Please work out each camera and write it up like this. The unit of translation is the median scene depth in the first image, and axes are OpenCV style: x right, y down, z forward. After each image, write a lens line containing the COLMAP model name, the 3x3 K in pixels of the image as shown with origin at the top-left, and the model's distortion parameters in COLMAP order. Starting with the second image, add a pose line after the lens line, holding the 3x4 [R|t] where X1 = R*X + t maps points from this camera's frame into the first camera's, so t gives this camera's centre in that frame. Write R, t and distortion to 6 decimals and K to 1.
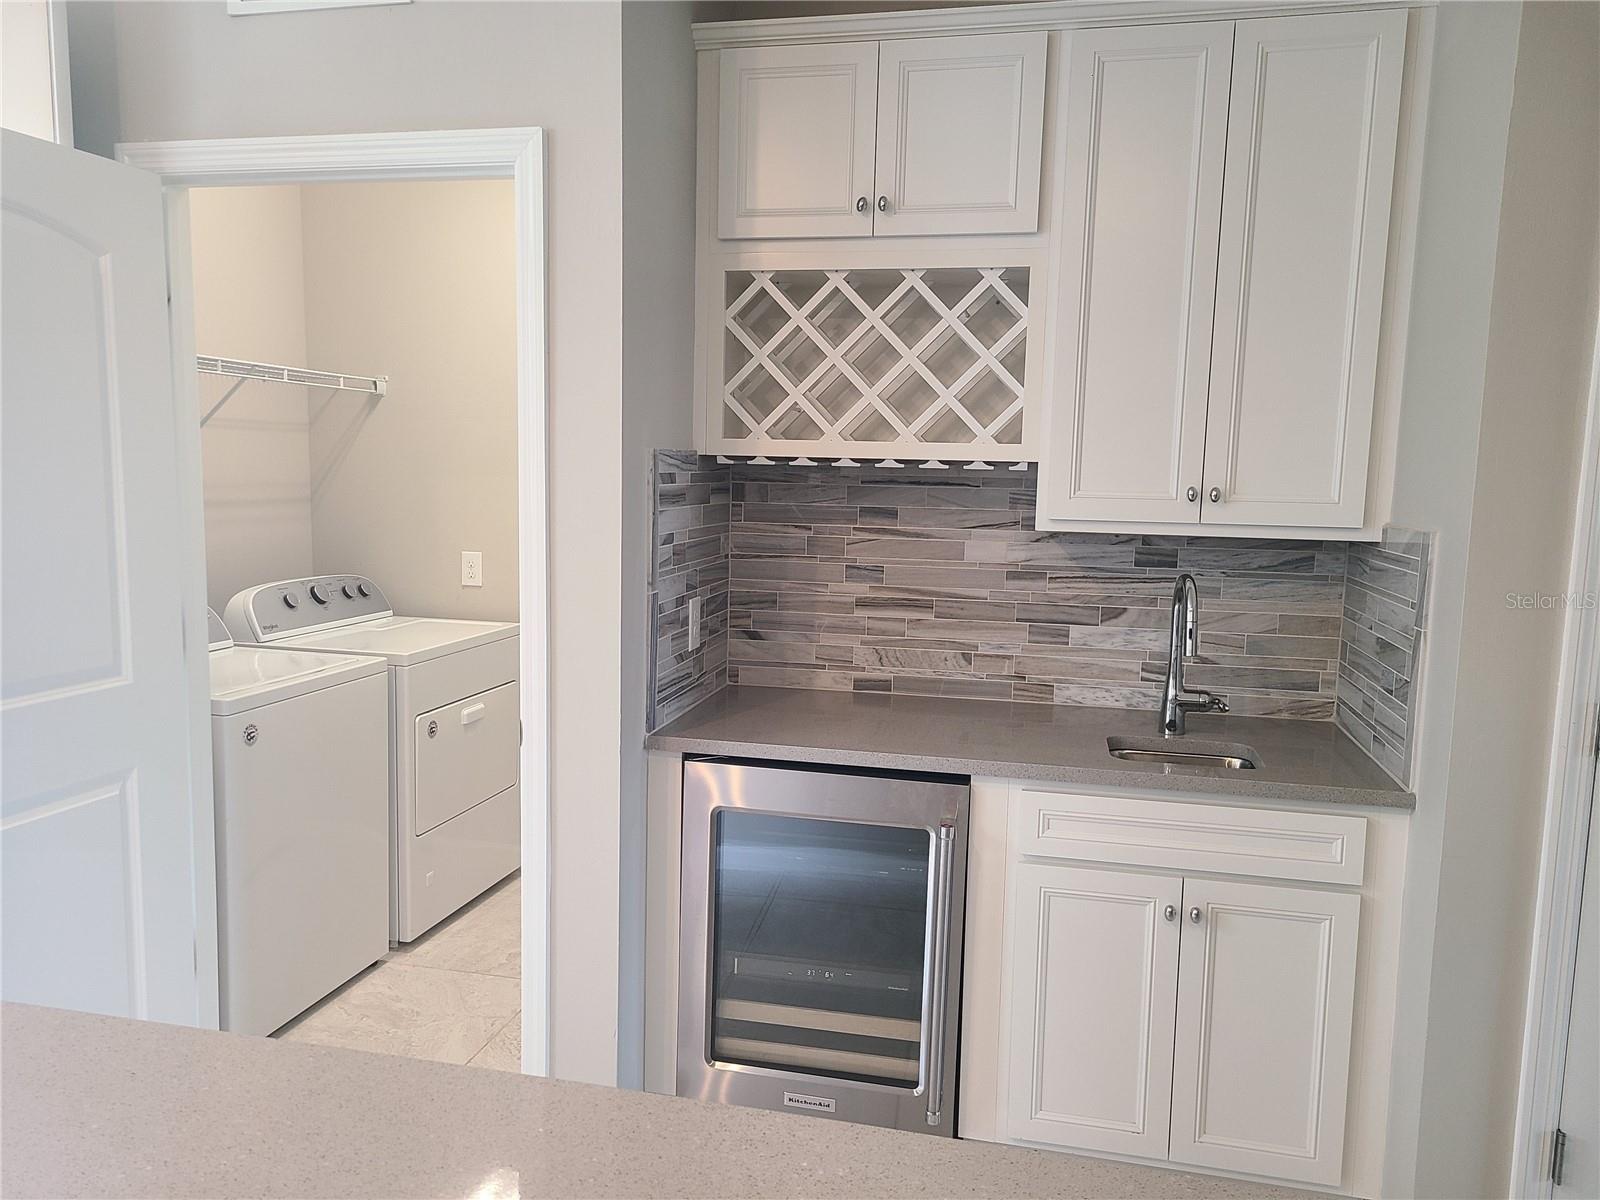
lens RADIAL K [[1198.9, 0, 801.2], [0, 1198.9, 601.6], [0, 0, 1]] dist [0.053472, -0.031658]
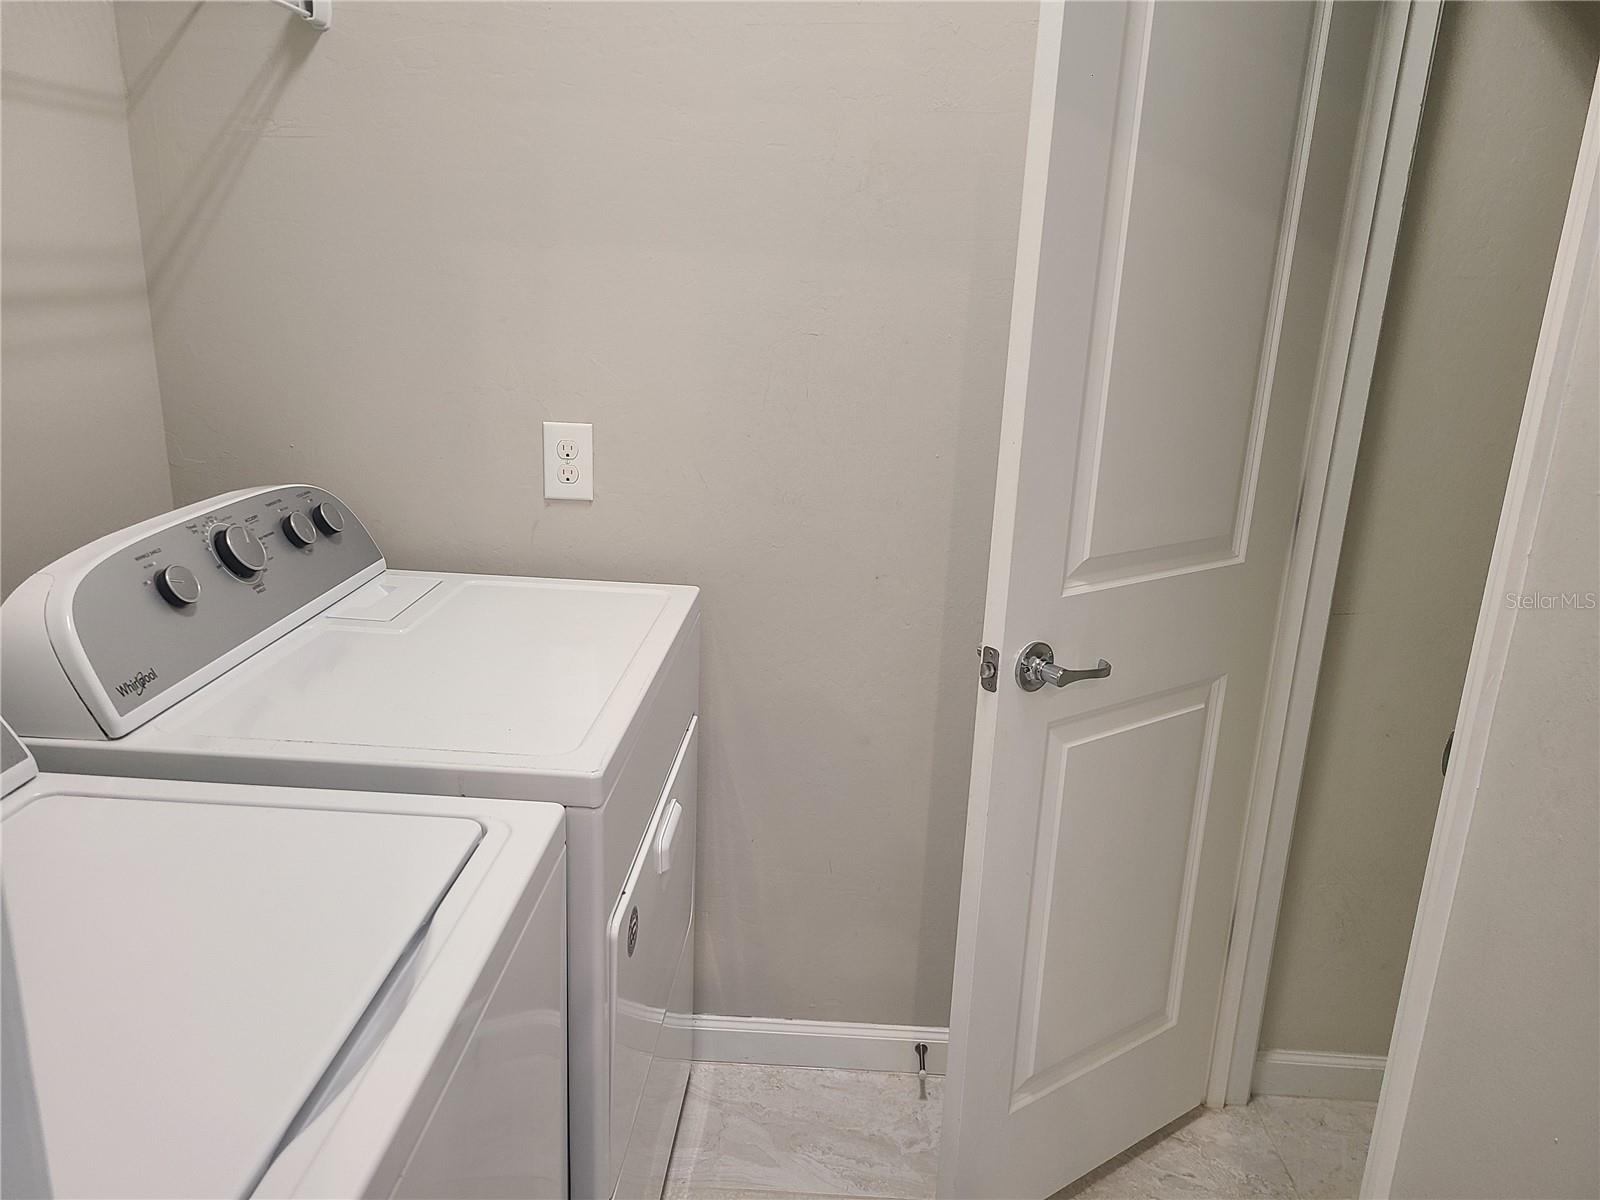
lens RADIAL K [[1198.9, 0, 798.2], [0, 1198.9, 602.4], [0, 0, 1]] dist [0.053472, -0.031658]
pose [[0.982075, -0.038040, 0.184611, -0.277720], [0.006463, 0.985644, 0.168713, -0.050481], [-0.188378, -0.164496, 0.968222, 0.556035]]
